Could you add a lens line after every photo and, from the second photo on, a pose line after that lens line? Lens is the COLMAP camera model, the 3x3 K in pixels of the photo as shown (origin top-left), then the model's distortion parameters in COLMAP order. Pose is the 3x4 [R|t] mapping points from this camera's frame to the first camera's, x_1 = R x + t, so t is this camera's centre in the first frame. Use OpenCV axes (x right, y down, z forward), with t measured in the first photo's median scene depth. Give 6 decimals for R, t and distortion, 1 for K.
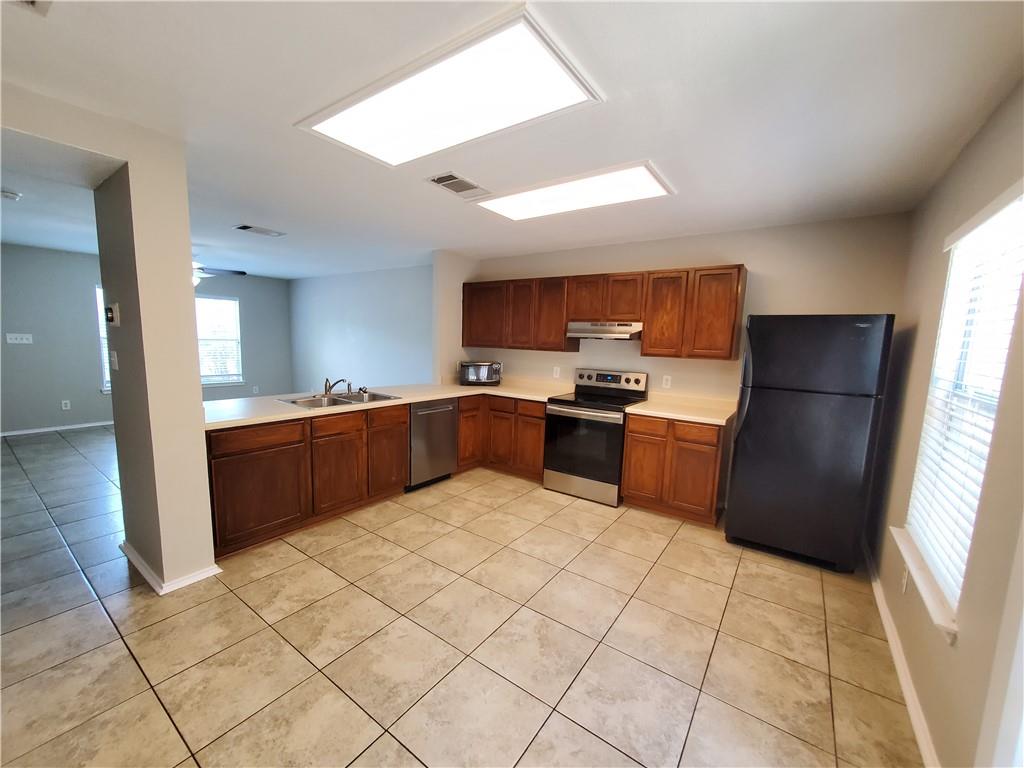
lens RADIAL K [[410.0, 0, 512.9], [0, 410.0, 390.0], [0, 0, 1]] dist [-0.001205, 0.000093]
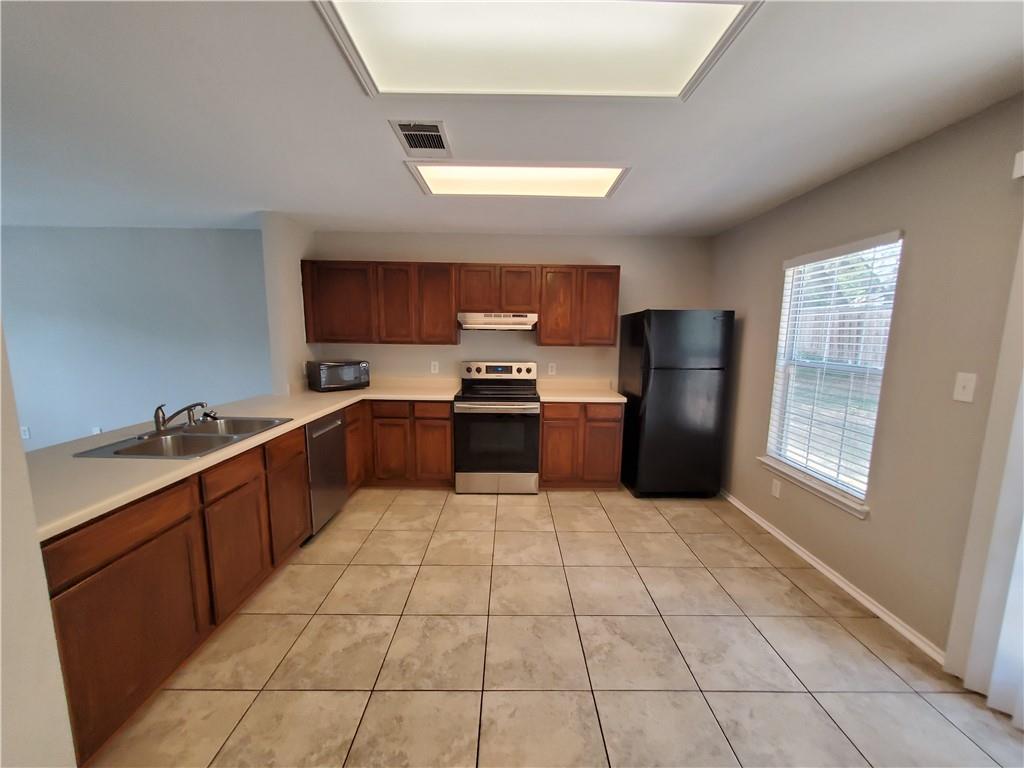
lens RADIAL K [[410.0, 0, 512.9], [0, 410.0, 390.0], [0, 0, 1]] dist [-0.001205, 0.000093]
pose [[0.807726, -0.103797, 0.580348, -0.372198], [0.085932, 0.994595, 0.058286, -0.039672], [-0.583261, 0.002791, 0.812280, 0.196210]]
